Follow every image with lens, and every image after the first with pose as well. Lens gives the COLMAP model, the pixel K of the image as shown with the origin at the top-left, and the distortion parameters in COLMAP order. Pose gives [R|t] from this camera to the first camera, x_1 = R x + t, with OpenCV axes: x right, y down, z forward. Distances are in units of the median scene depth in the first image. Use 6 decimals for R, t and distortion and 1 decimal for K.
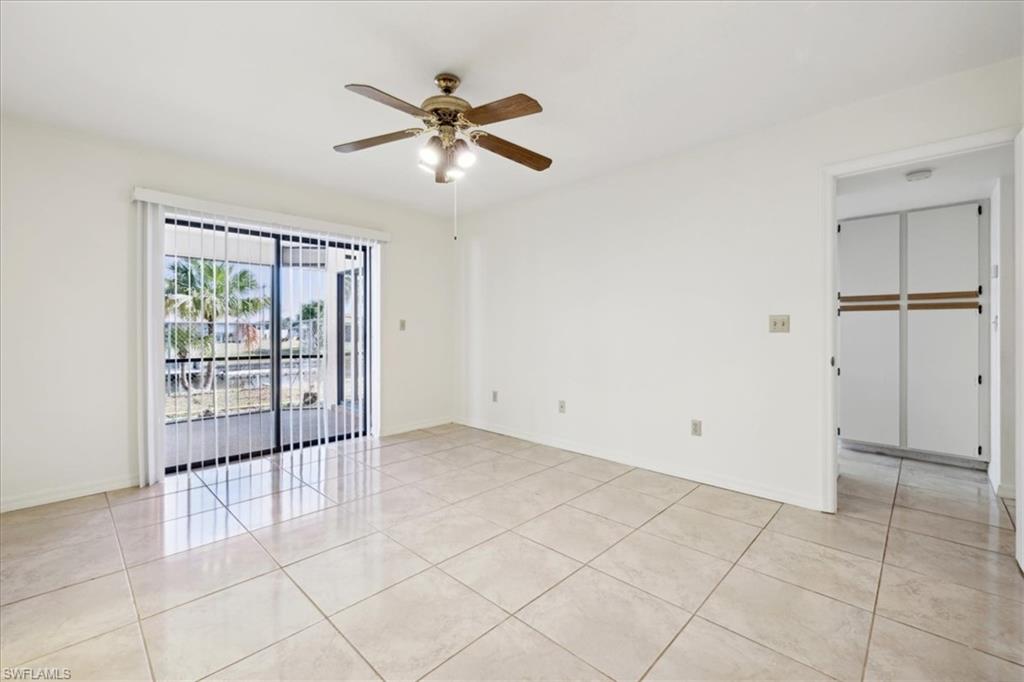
lens RADIAL K [[432.7, 0, 512.0], [0, 432.7, 329.3], [0, 0, 1]] dist [-0.000788, -0.000411]
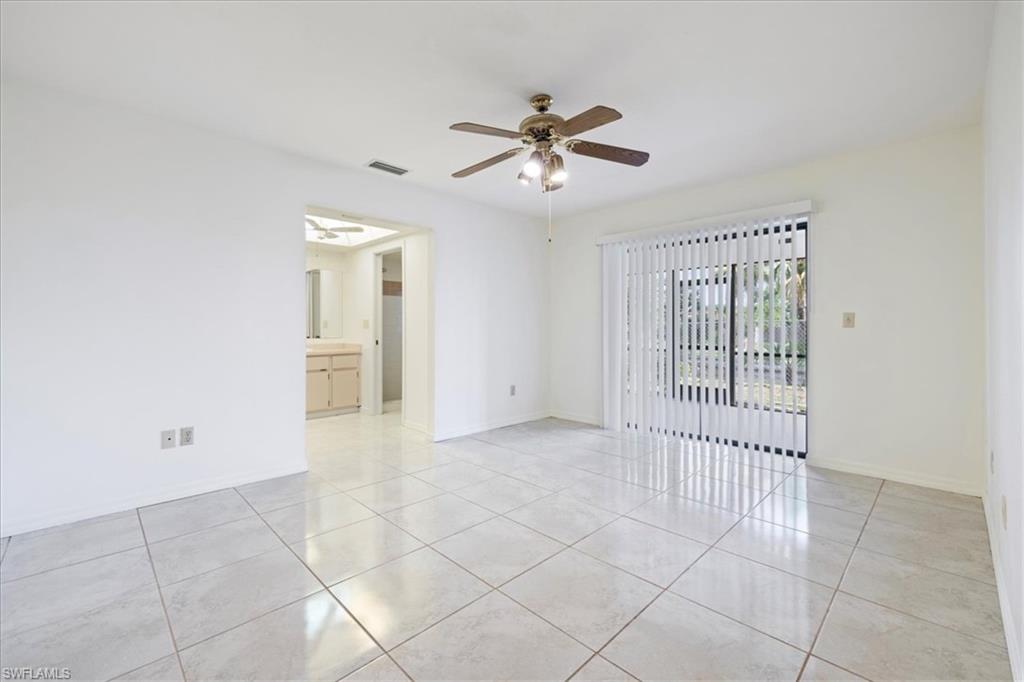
lens RADIAL K [[435.0, 0, 510.5], [0, 435.0, 331.5], [0, 0, 1]] dist [0.000460, 0.000017]
pose [[-0.027805, 0.008727, -0.999575, 0.842853], [-0.000740, 0.999961, 0.008751, 0.003595], [0.999613, 0.000983, -0.027797, 0.835193]]
